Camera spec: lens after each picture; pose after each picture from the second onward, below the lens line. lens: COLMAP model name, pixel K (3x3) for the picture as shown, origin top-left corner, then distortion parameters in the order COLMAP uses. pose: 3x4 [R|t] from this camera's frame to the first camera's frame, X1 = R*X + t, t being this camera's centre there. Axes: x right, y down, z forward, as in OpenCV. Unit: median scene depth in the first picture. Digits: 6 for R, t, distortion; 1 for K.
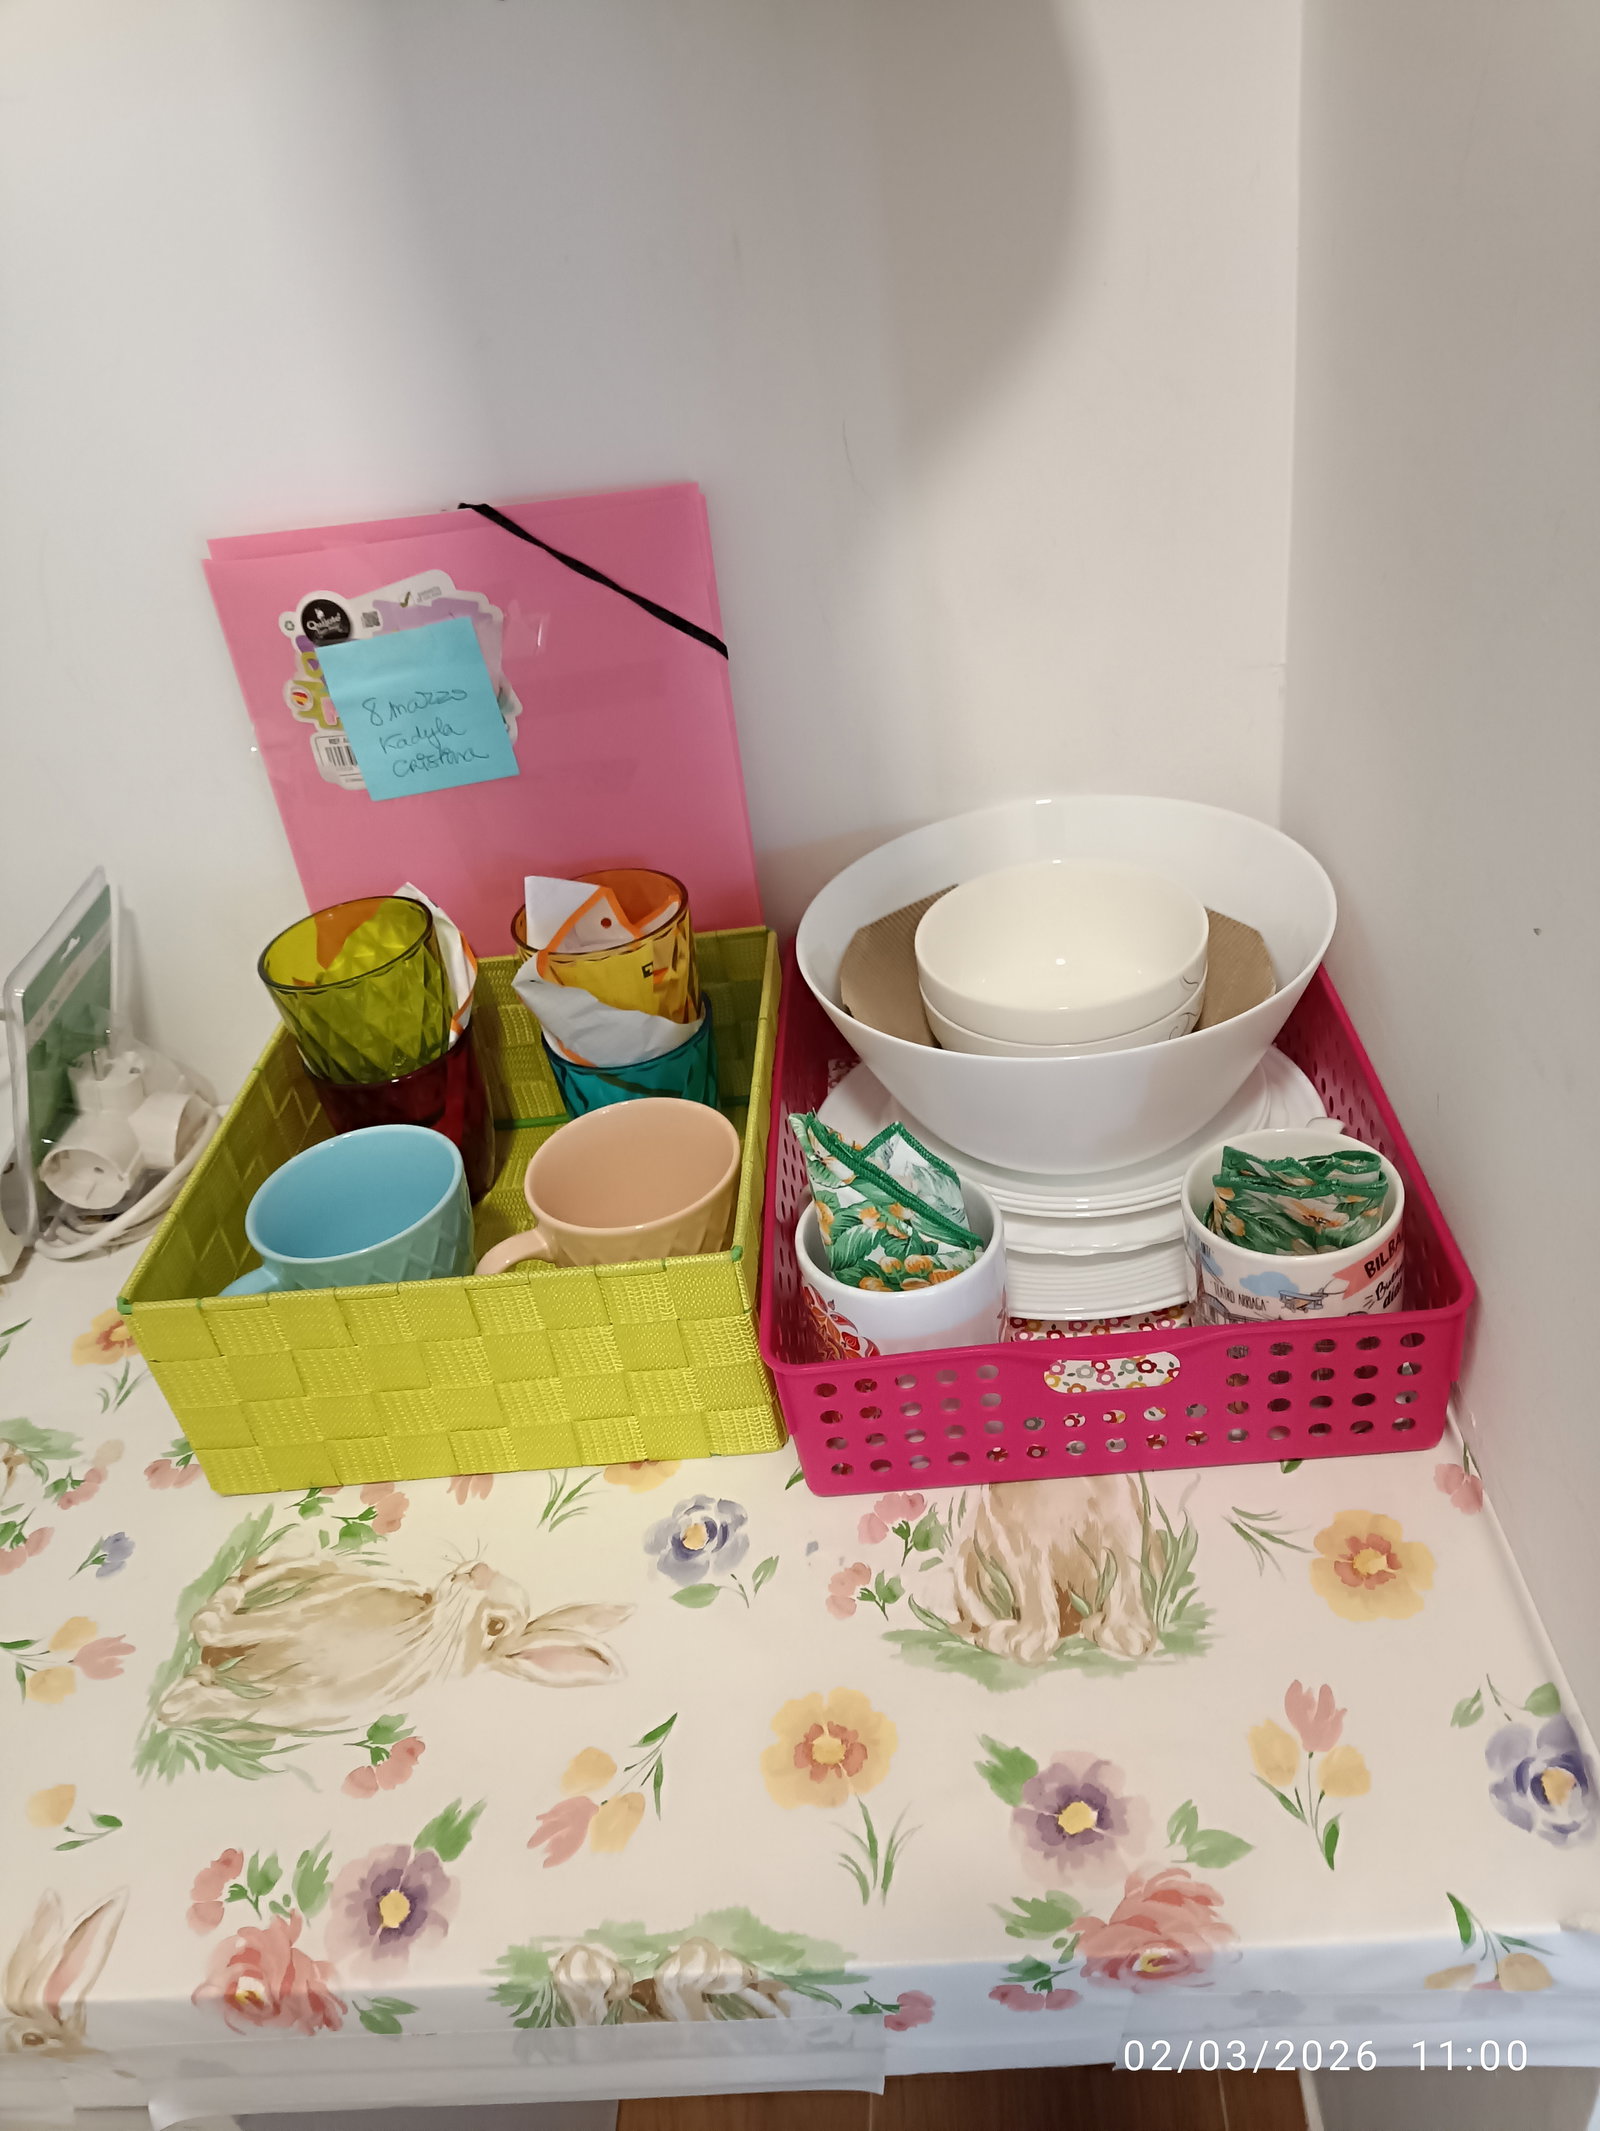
lens RADIAL K [[1597.3, 0, 800.0], [0, 1597.3, 1065.5], [0, 0, 1]] dist [0.059855, -0.083131]
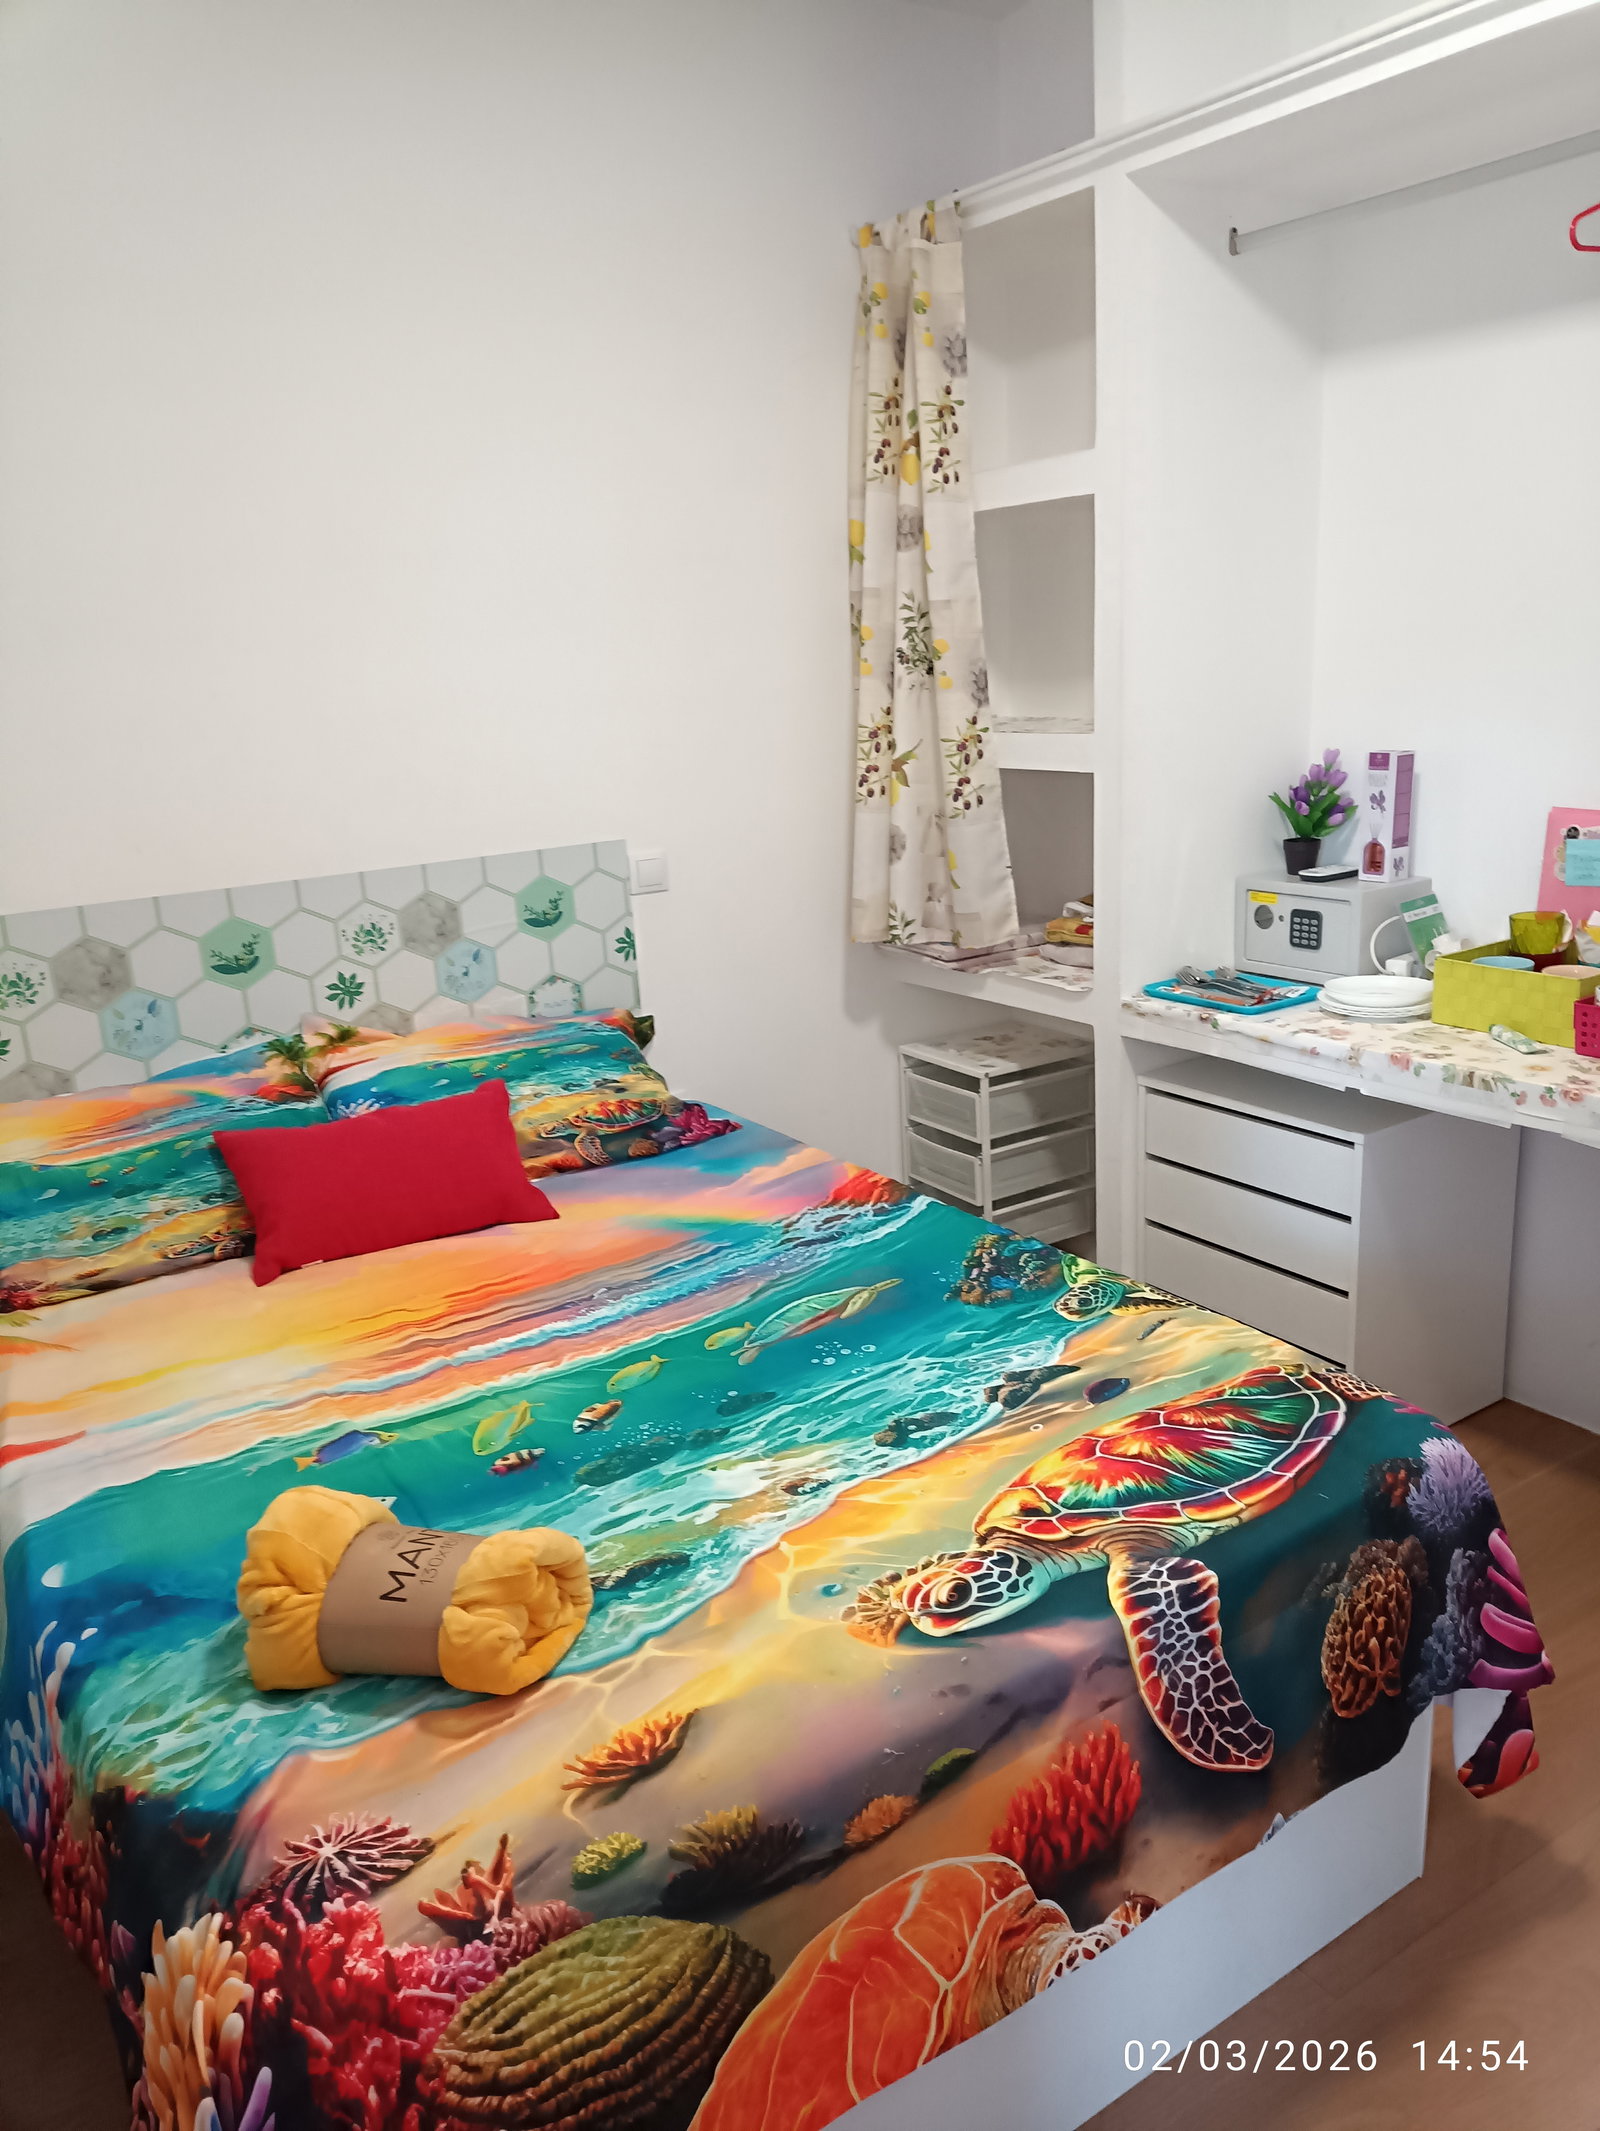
lens RADIAL K [[1570.9, 0, 808.1], [0, 1570.9, 1055.5], [0, 0, 1]] dist [0.069371, -0.057572]
pose [[0.592615, 0.307352, -0.744541, 1.751870], [-0.475810, 0.879408, -0.015693, 1.208611], [0.649932, 0.363560, 0.667392, -2.704997]]
